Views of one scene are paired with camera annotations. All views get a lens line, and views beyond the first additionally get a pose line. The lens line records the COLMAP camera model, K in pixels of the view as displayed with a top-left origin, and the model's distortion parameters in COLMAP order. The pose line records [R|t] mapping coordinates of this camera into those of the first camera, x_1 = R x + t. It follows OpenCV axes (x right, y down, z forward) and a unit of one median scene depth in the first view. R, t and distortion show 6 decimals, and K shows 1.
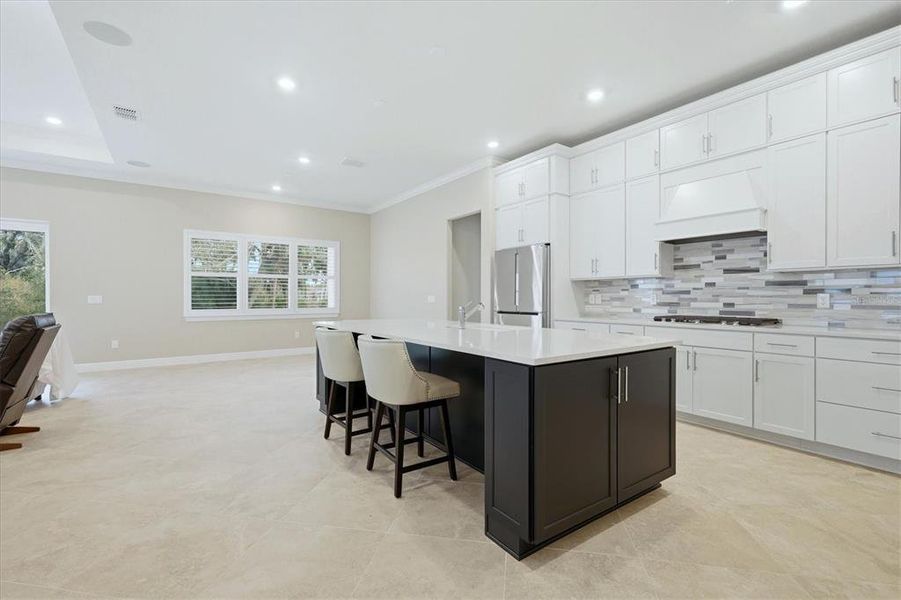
lens RADIAL K [[399.3, 0, 450.4], [0, 399.3, 296.1], [0, 0, 1]] dist [0.000420, -0.000034]
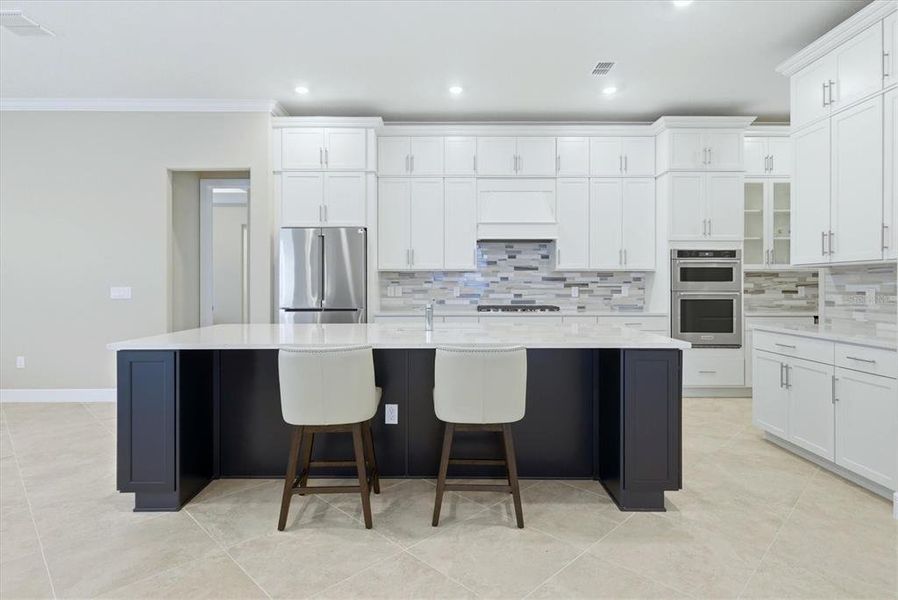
lens RADIAL K [[479.6, 0, 449.8], [0, 479.6, 284.8], [0, 0, 1]] dist [0.003276, 0.000076]
pose [[0.574234, 0.000092, 0.818691, -0.610409], [-0.002502, 0.999996, 0.001642, -0.012916], [-0.818688, -0.002991, 0.574231, 0.303622]]
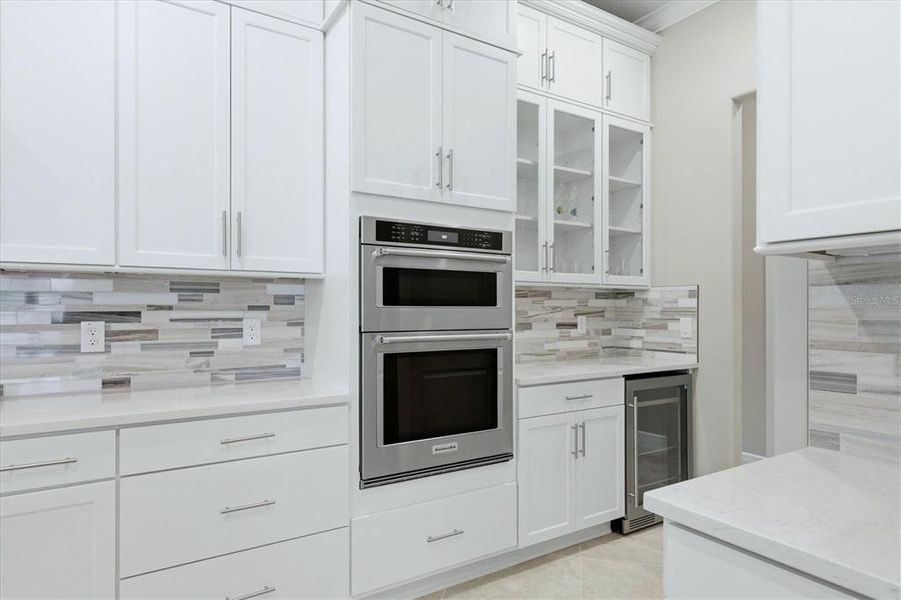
lens RADIAL K [[524.6, 0, 452.6], [0, 524.6, 311.0], [0, 0, 1]] dist [0.000162, -0.000188]
pose [[0.047820, -0.002369, 0.998853, 0.267696], [-0.002335, 0.999994, 0.002484, -0.017678], [-0.998853, -0.002451, 0.047815, 0.440672]]
